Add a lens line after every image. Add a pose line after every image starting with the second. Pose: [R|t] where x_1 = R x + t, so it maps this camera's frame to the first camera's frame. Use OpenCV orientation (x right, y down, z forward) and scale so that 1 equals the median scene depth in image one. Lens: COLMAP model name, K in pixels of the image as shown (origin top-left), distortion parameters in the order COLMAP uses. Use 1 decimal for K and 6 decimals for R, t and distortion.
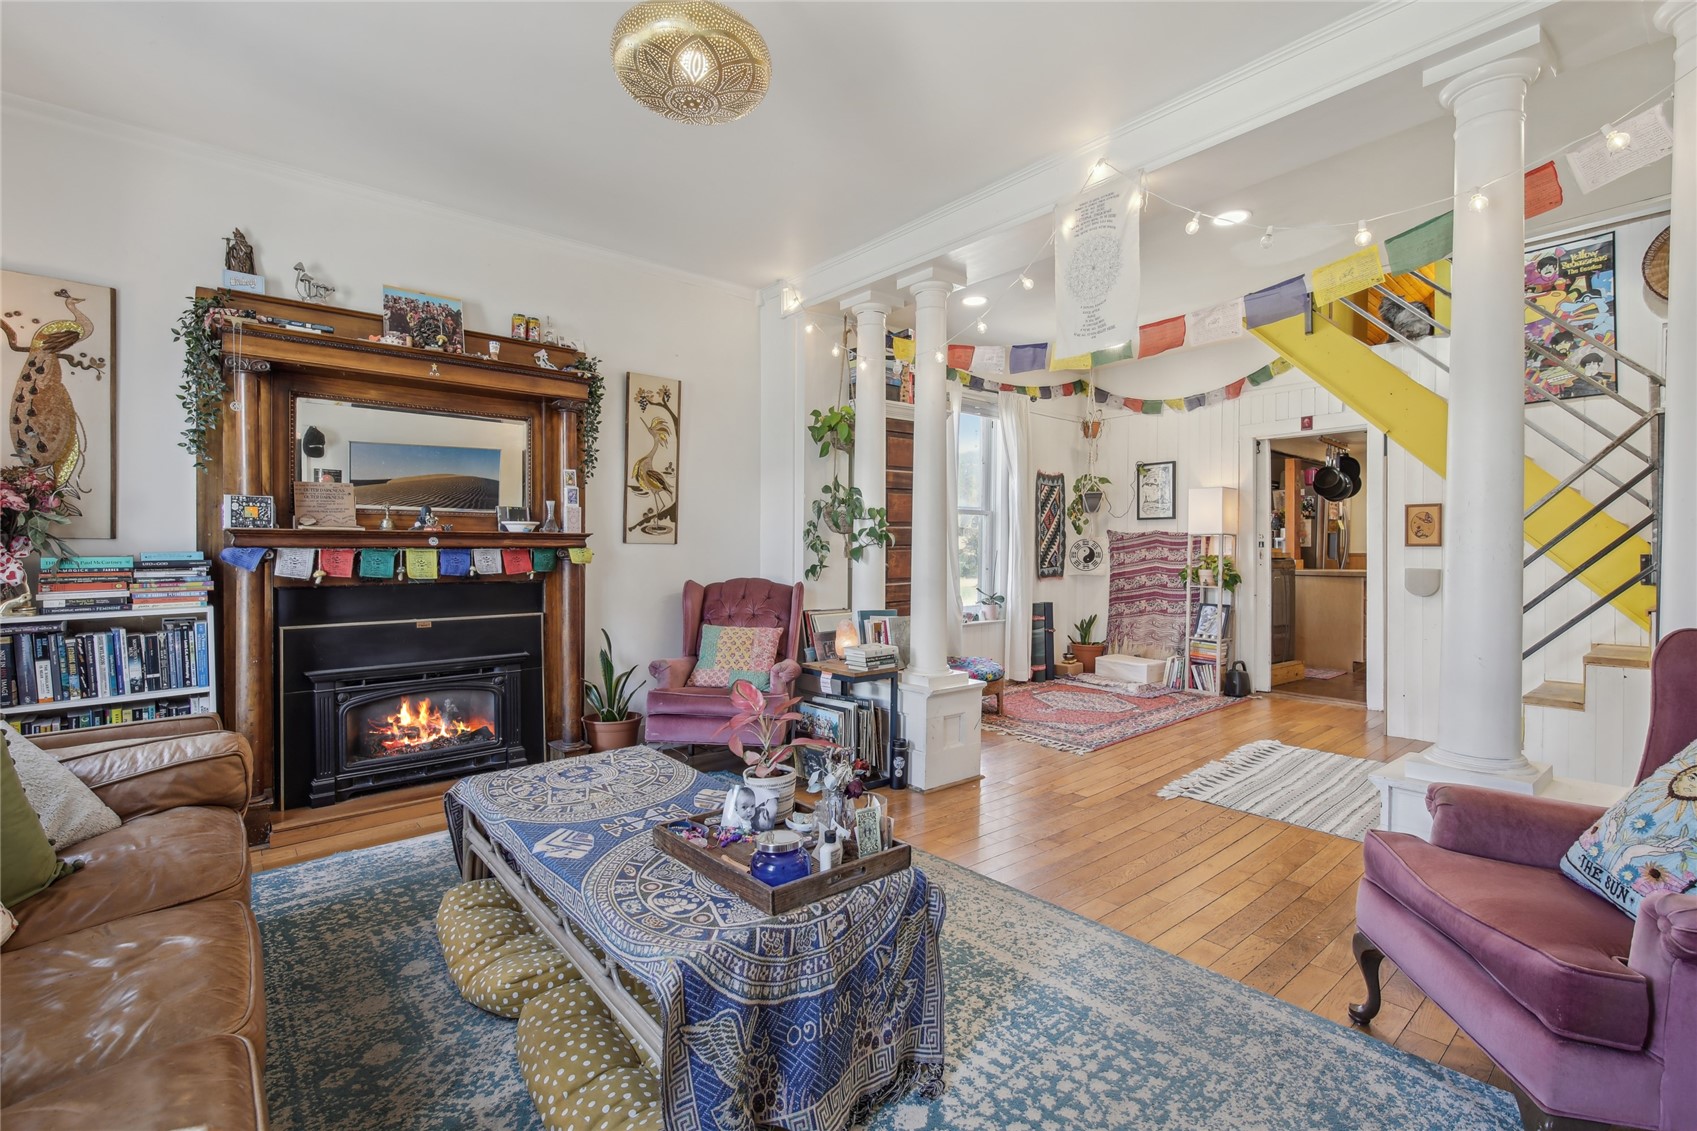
lens RADIAL K [[753.8, 0, 835.7], [0, 753.8, 552.0], [0, 0, 1]] dist [-0.004179, -0.001026]
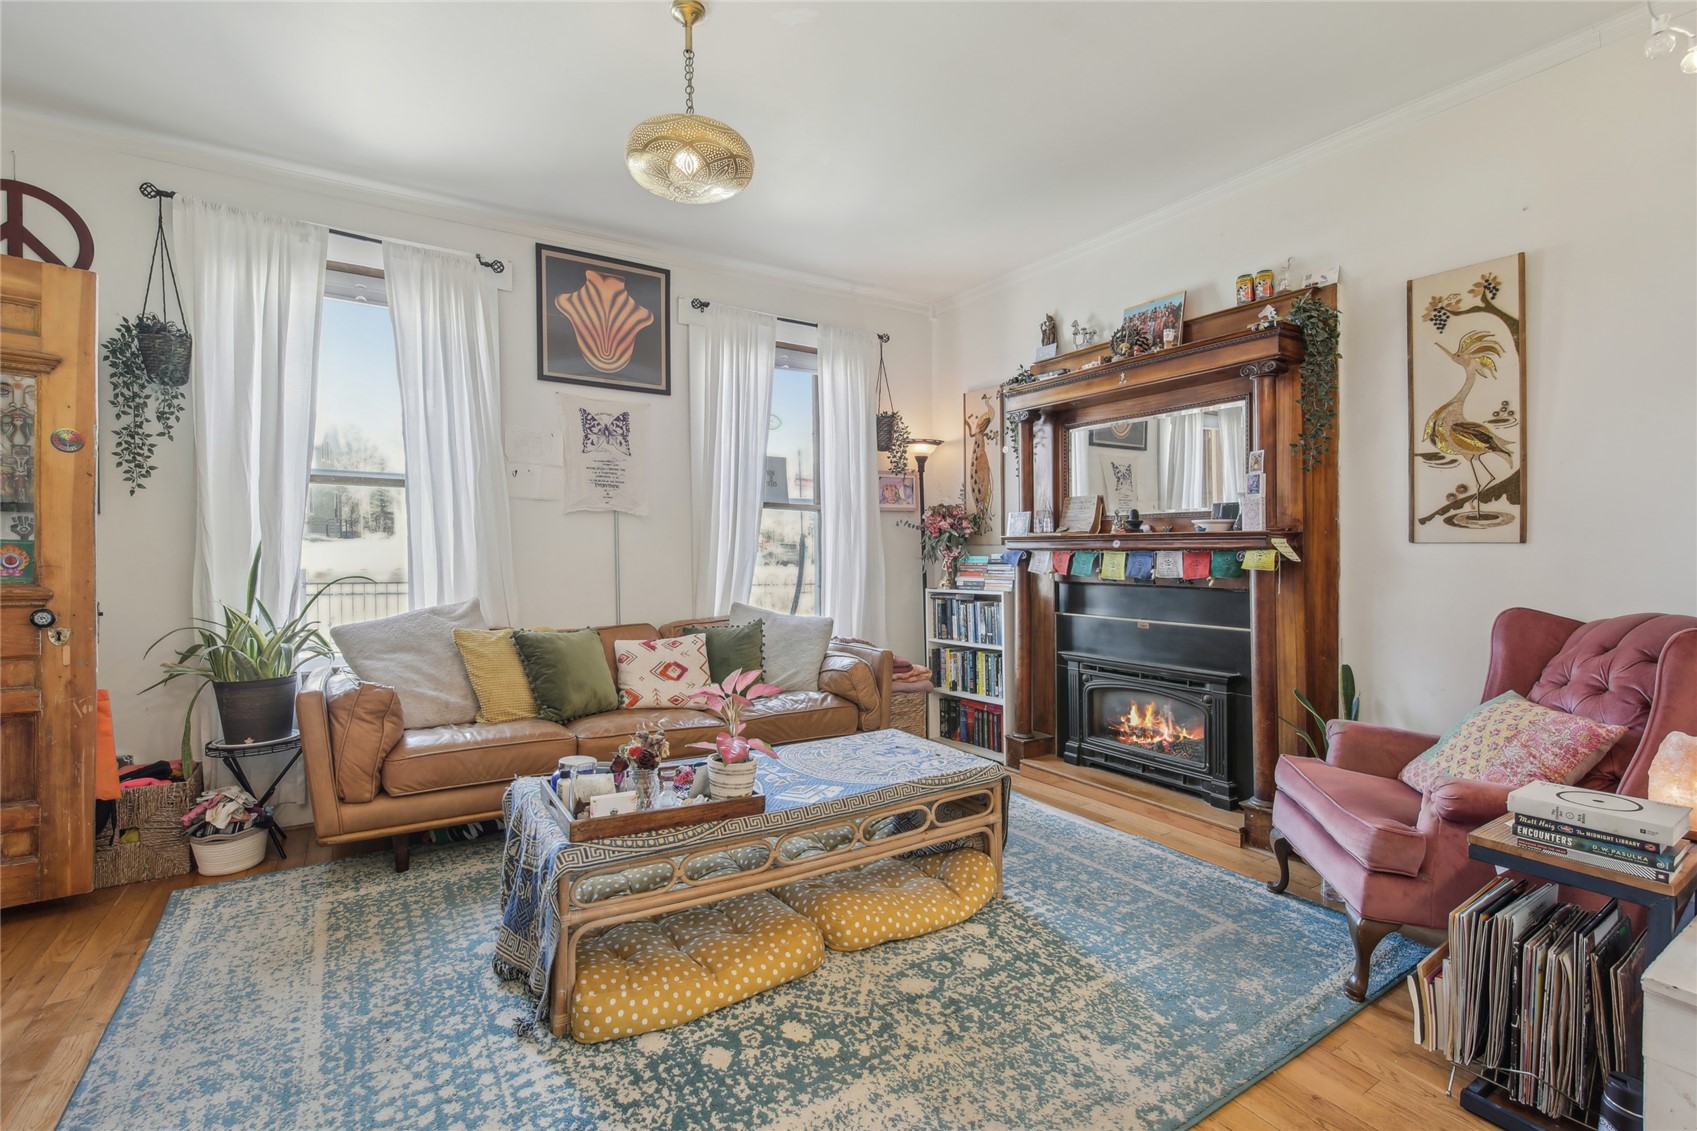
lens RADIAL K [[753.8, 0, 835.7], [0, 753.8, 552.0], [0, 0, 1]] dist [-0.004179, -0.001026]
pose [[-0.136750, -0.003046, -0.990601, 0.516672], [-0.009410, 0.999954, -0.001775, 0.002494], [0.990561, 0.009079, -0.136773, 0.708555]]
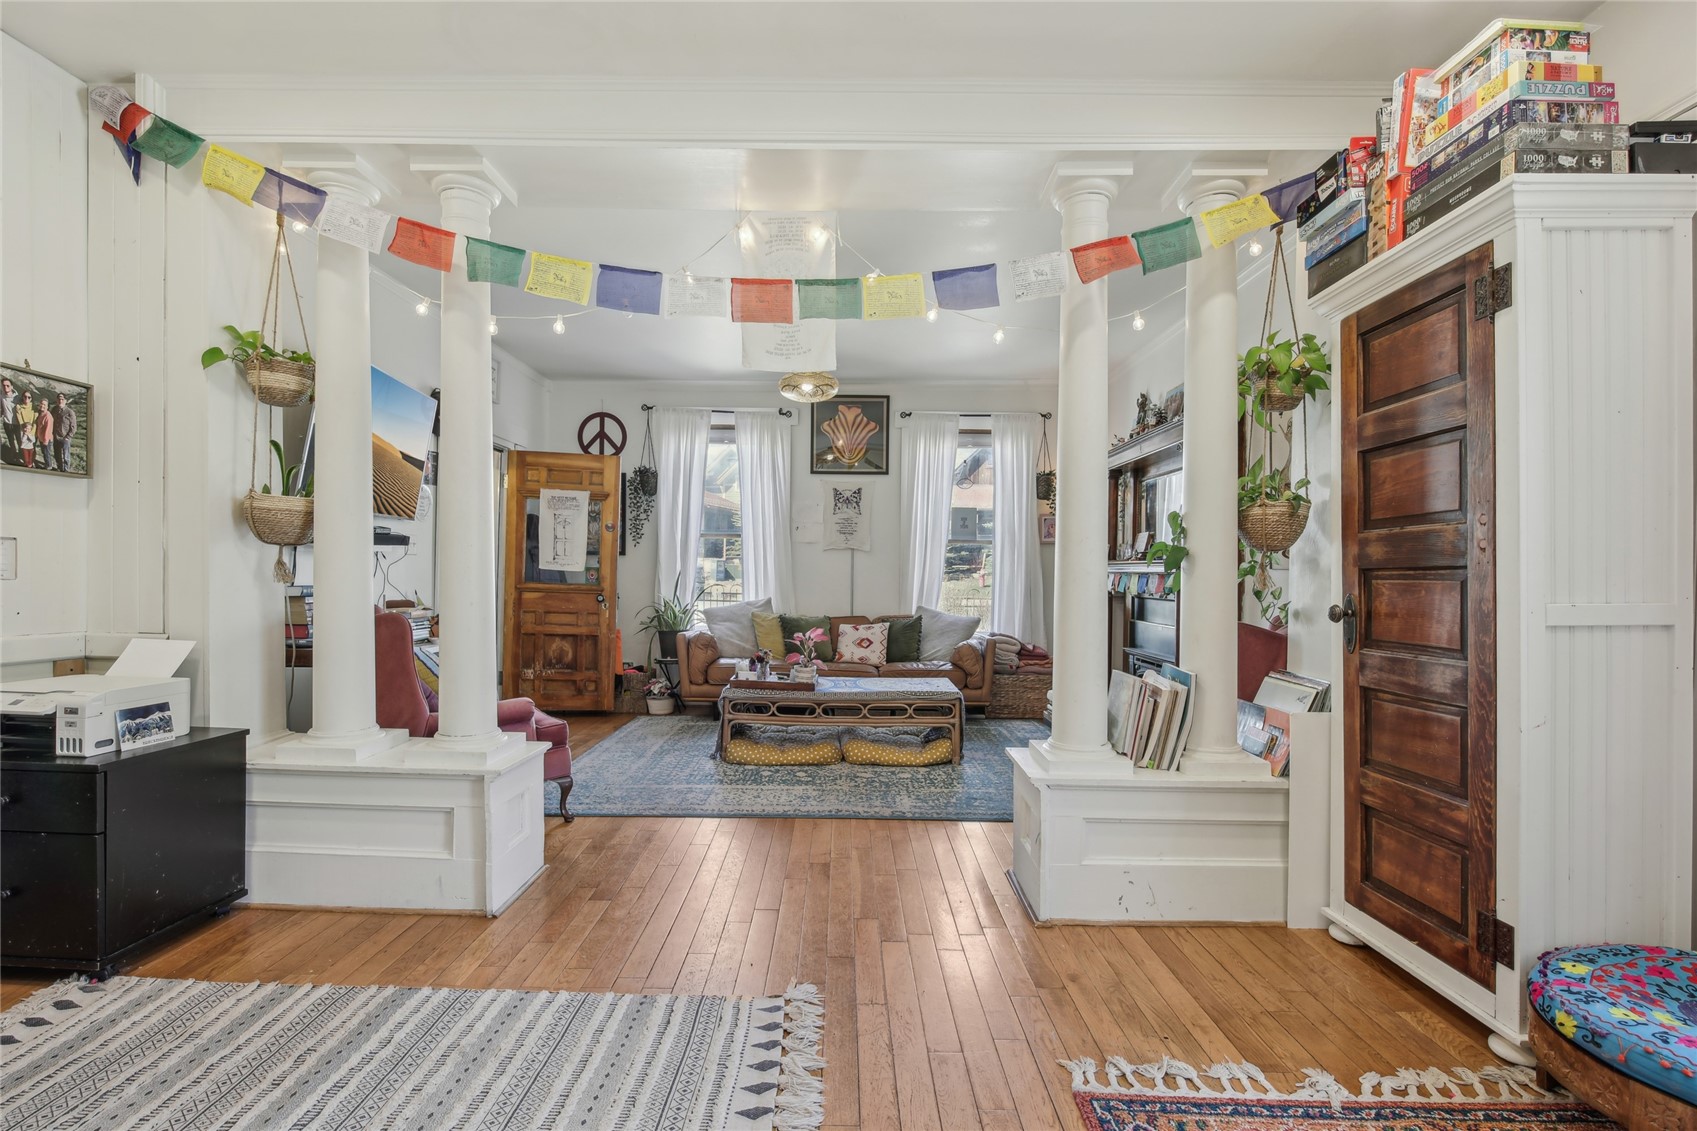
lens RADIAL K [[753.8, 0, 835.7], [0, 753.8, 552.0], [0, 0, 1]] dist [-0.004179, -0.001026]
pose [[-0.652518, -0.022138, -0.757450, 0.936535], [-0.009120, 0.999730, -0.021362, -0.009060], [0.757718, -0.007031, -0.652544, 1.504838]]
